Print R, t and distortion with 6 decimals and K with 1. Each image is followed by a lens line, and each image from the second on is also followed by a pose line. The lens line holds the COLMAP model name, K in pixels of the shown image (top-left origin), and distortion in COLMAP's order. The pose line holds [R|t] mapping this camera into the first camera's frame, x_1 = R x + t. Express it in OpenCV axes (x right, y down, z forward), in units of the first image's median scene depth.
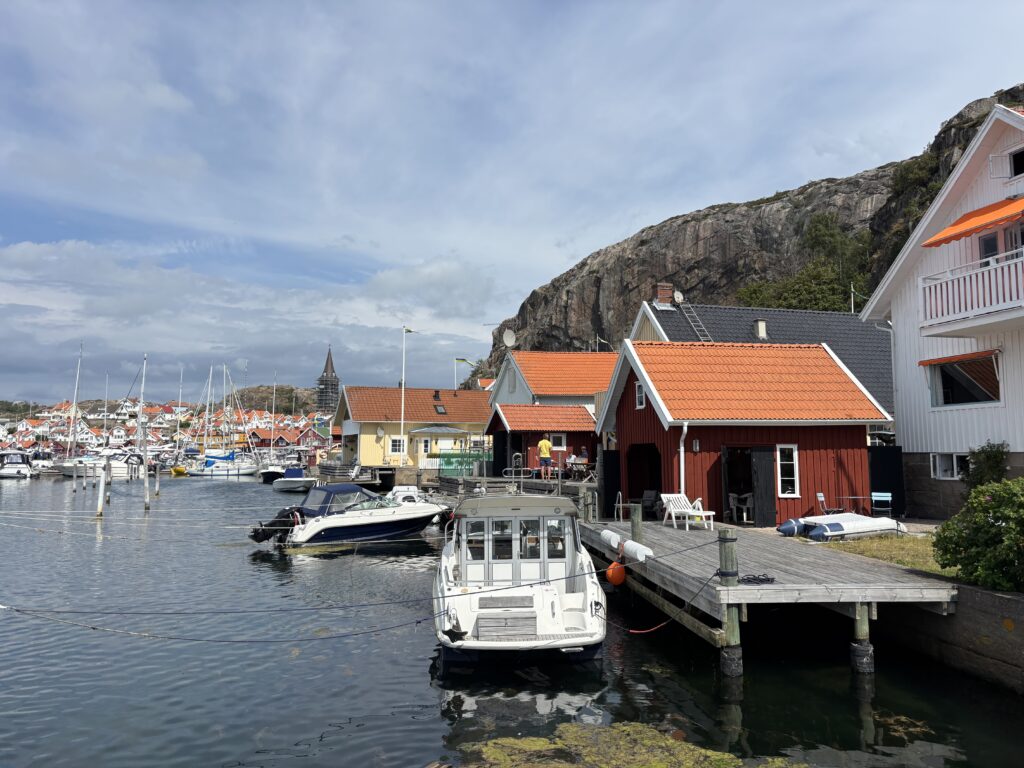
lens RADIAL K [[786.3, 0, 512.7], [0, 786.3, 387.1], [0, 0, 1]] dist [0.011530, 0.000333]
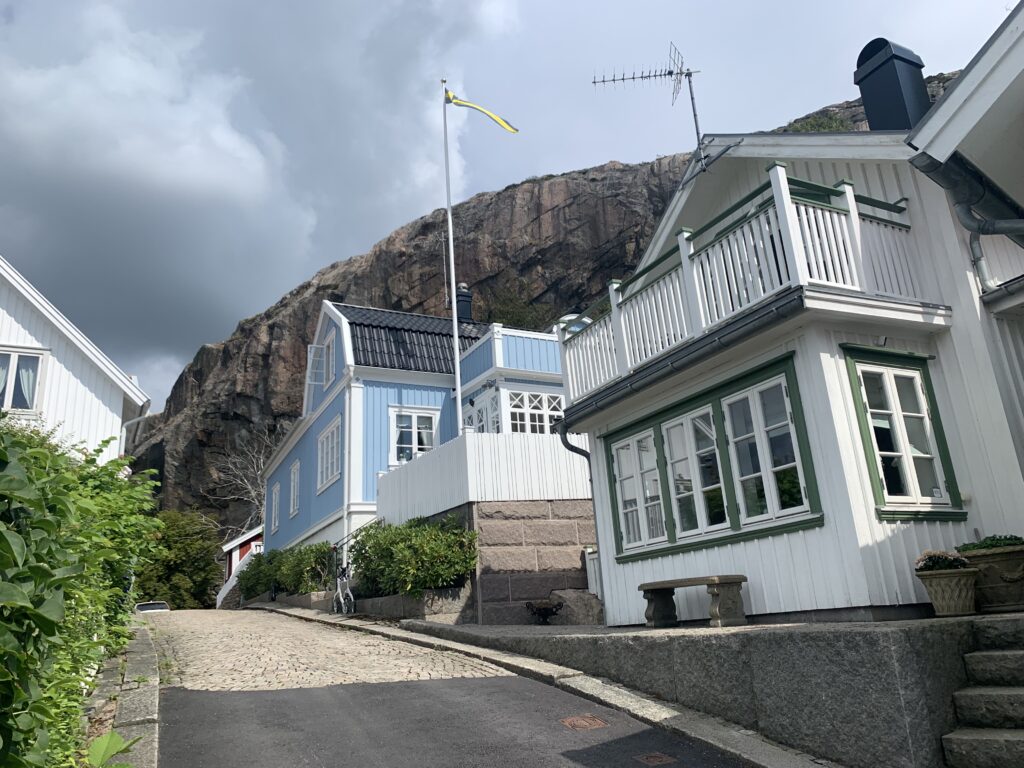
lens RADIAL K [[773.4, 0, 512.9], [0, 773.4, 383.5], [0, 0, 1]] dist [0.005215, -0.000404]
pose [[0.930440, 0.048377, 0.363238, 0.035514], [0.044461, 0.969020, -0.242946, 0.038133], [-0.363738, 0.242196, 0.899464, 0.507397]]
